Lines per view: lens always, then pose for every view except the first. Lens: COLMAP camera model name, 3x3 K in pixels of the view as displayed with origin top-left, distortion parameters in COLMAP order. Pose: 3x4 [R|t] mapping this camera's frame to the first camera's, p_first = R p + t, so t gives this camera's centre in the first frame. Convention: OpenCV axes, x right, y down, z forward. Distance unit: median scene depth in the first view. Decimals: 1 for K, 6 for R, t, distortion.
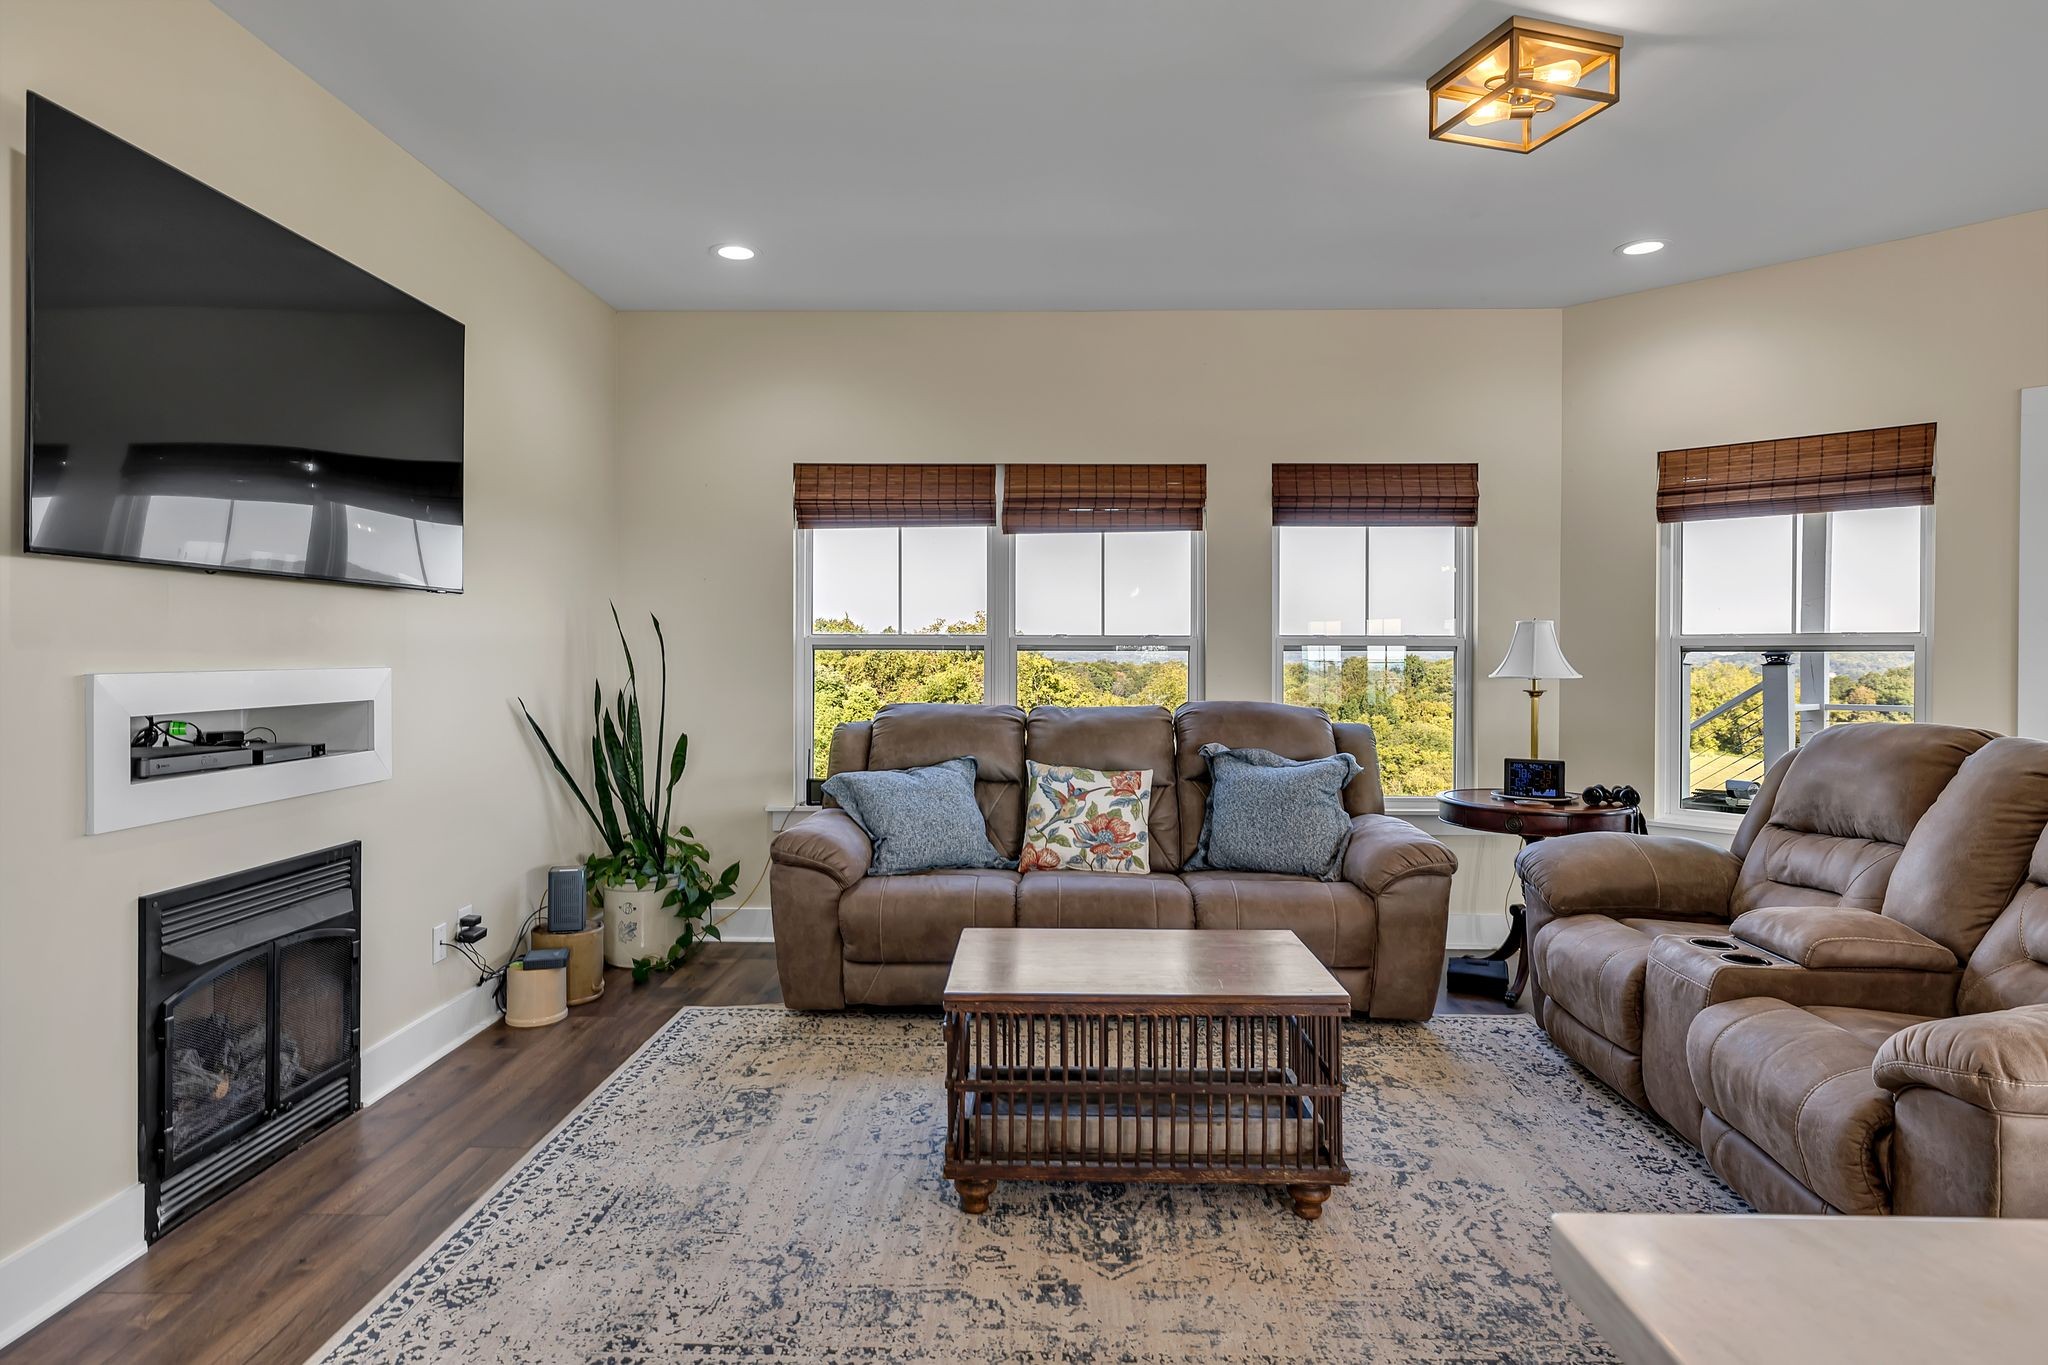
lens RADIAL K [[1121.1, 0, 1022.9], [0, 1121.1, 674.0], [0, 0, 1]] dist [0.001224, 0.000312]
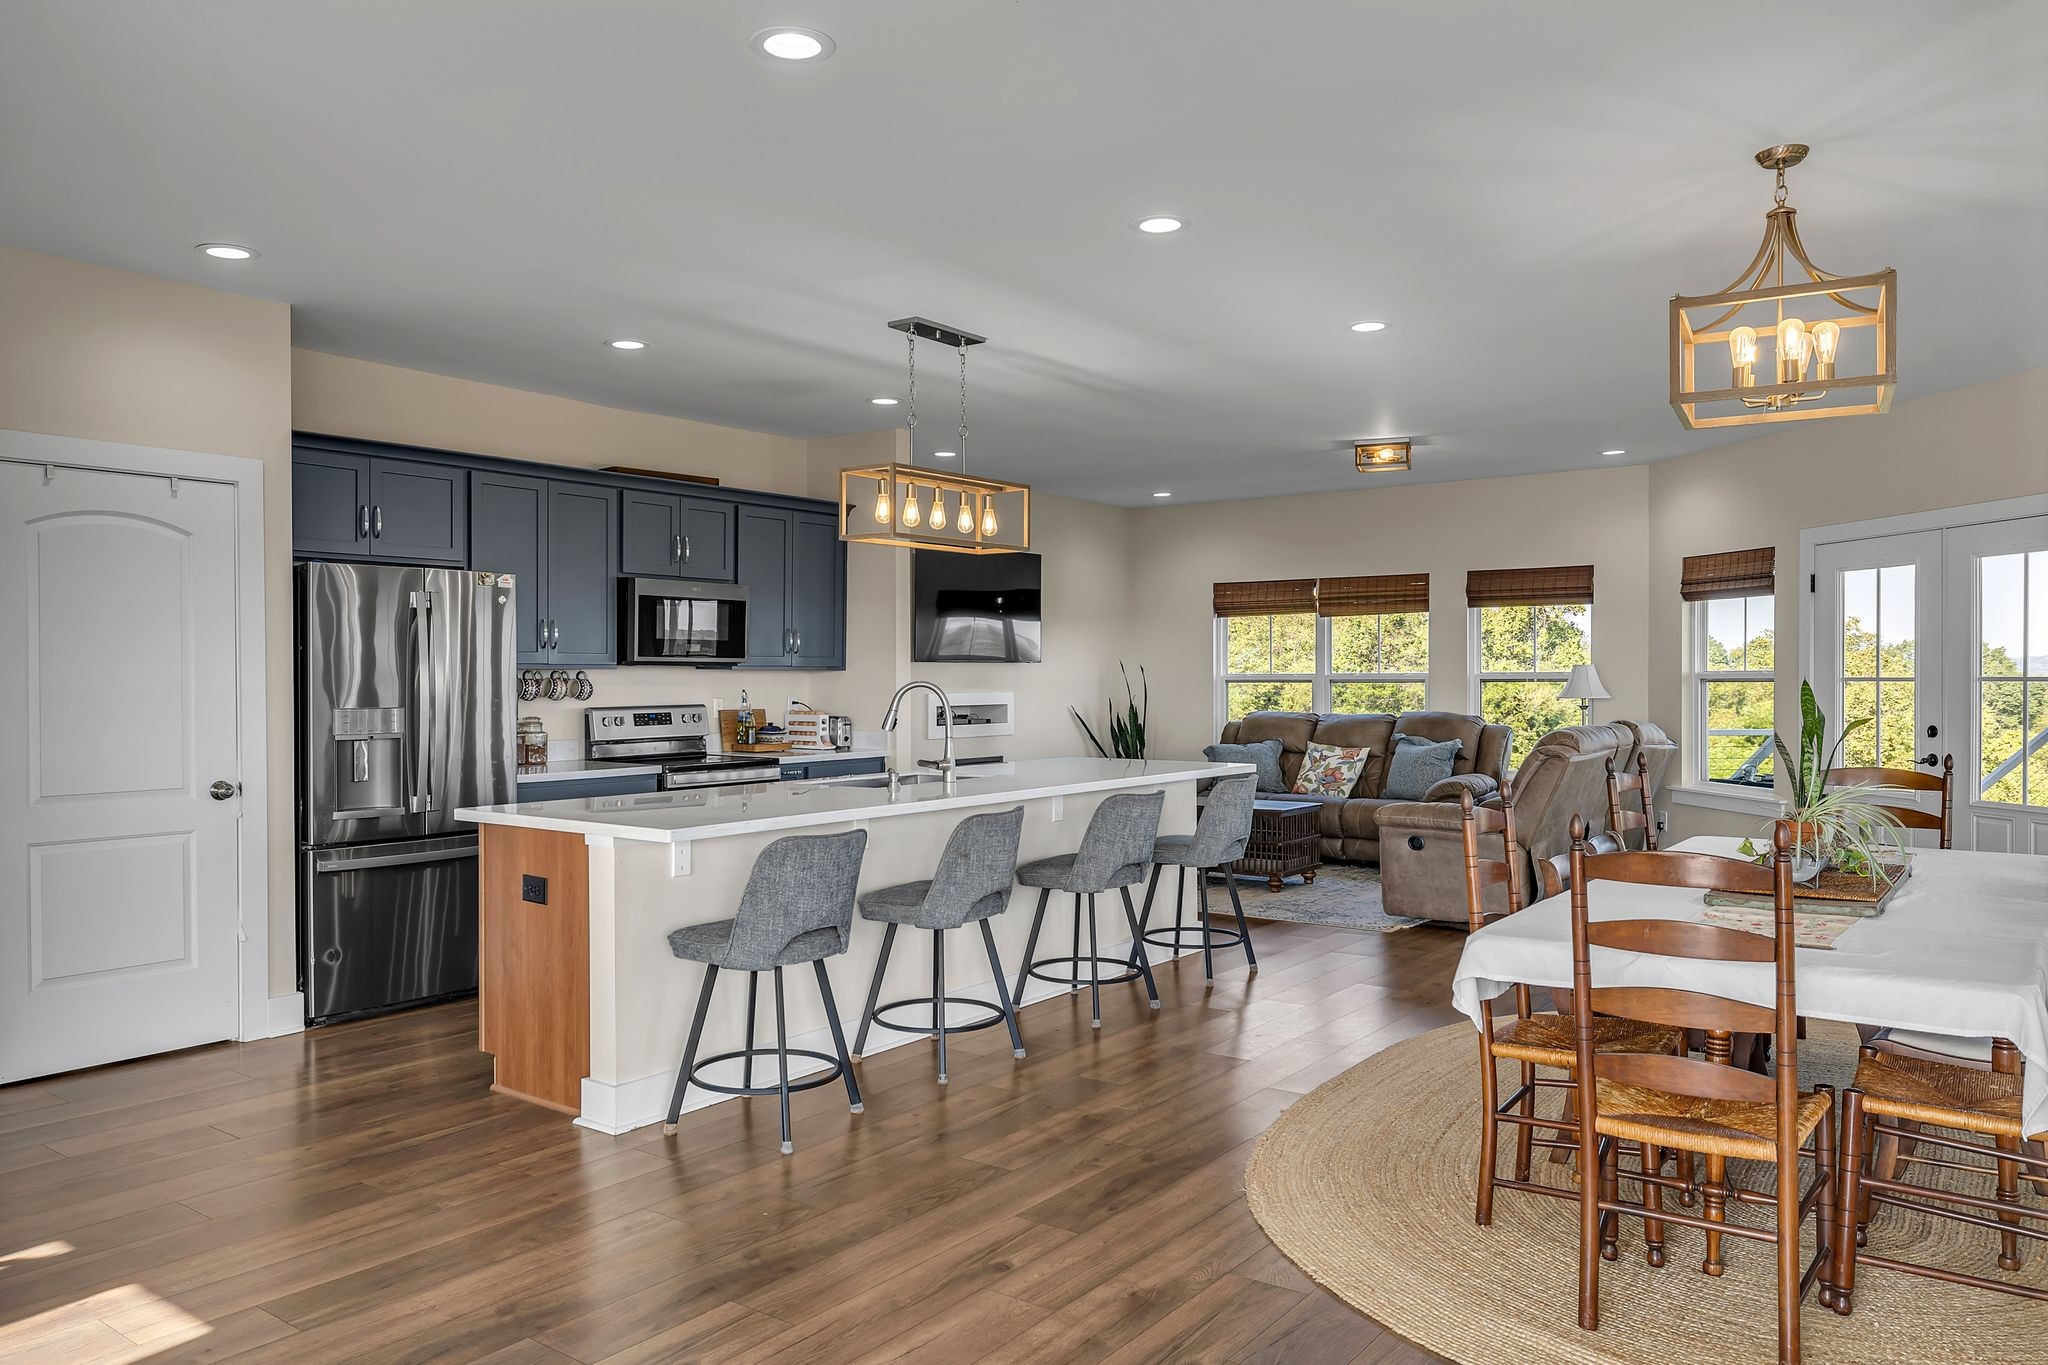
lens RADIAL K [[1486.8, 0, 1027.7], [0, 1486.8, 680.1], [0, 0, 1]] dist [0.005643, 0.000386]
pose [[0.824298, -0.006035, -0.566124, 1.039162], [-0.004295, 0.999848, -0.016913, 0.018297], [0.566140, 0.016373, 0.824146, -1.341652]]
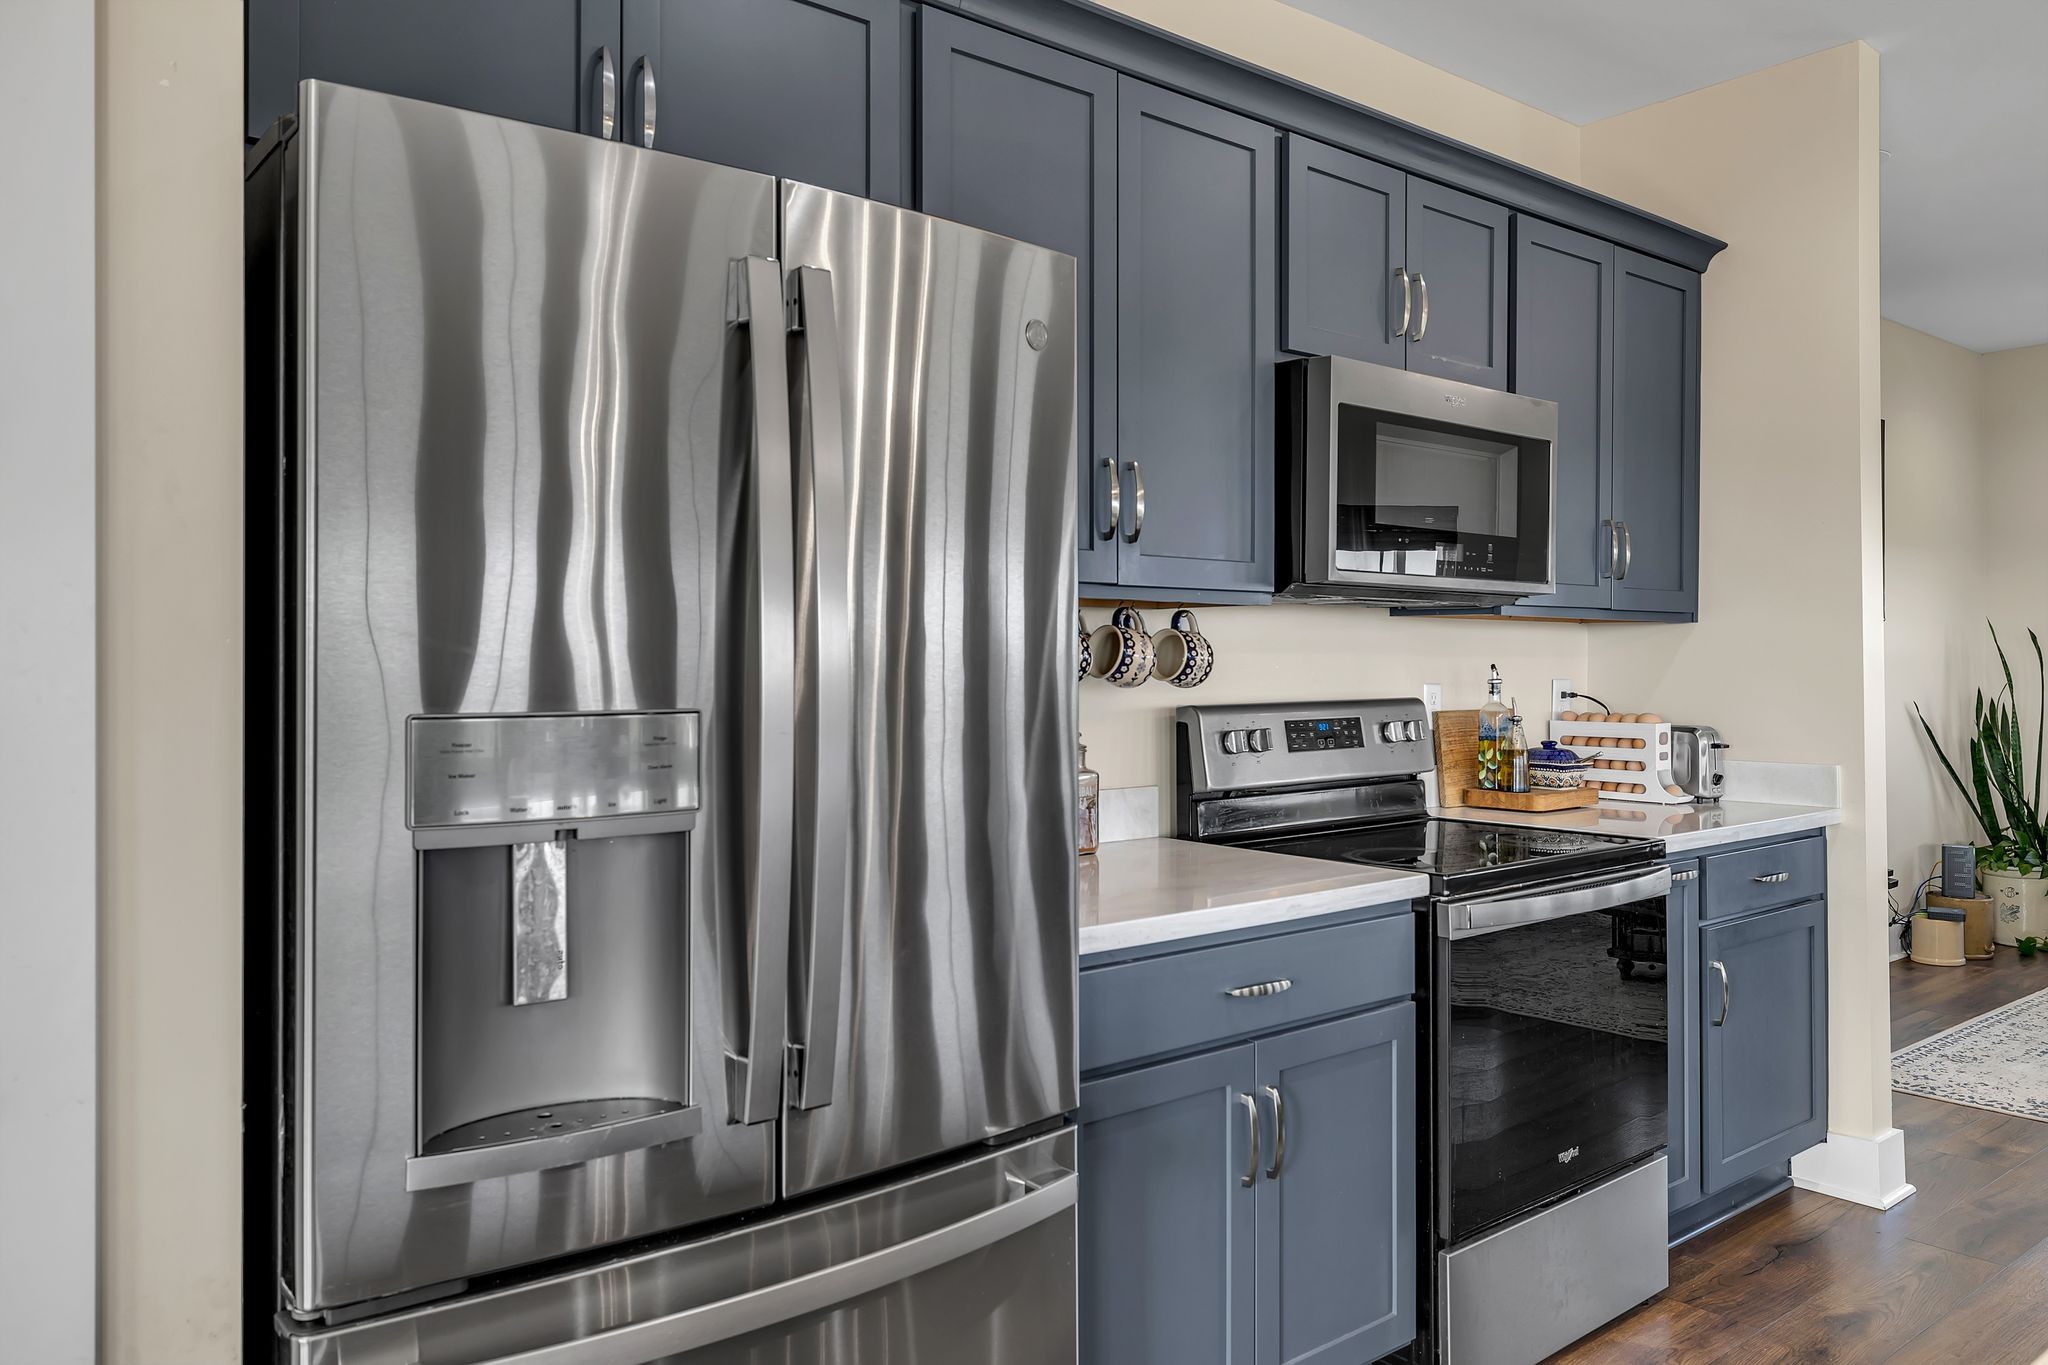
lens RADIAL K [[1486.8, 0, 1023.6], [0, 1486.8, 669.4], [0, 0, 1]] dist [0.005643, 0.000386]
pose [[0.656978, -0.010838, -0.753832, 0.125610], [-0.005264, 0.999806, -0.018962, 0.019458], [0.753892, 0.016426, 0.656794, -0.724882]]
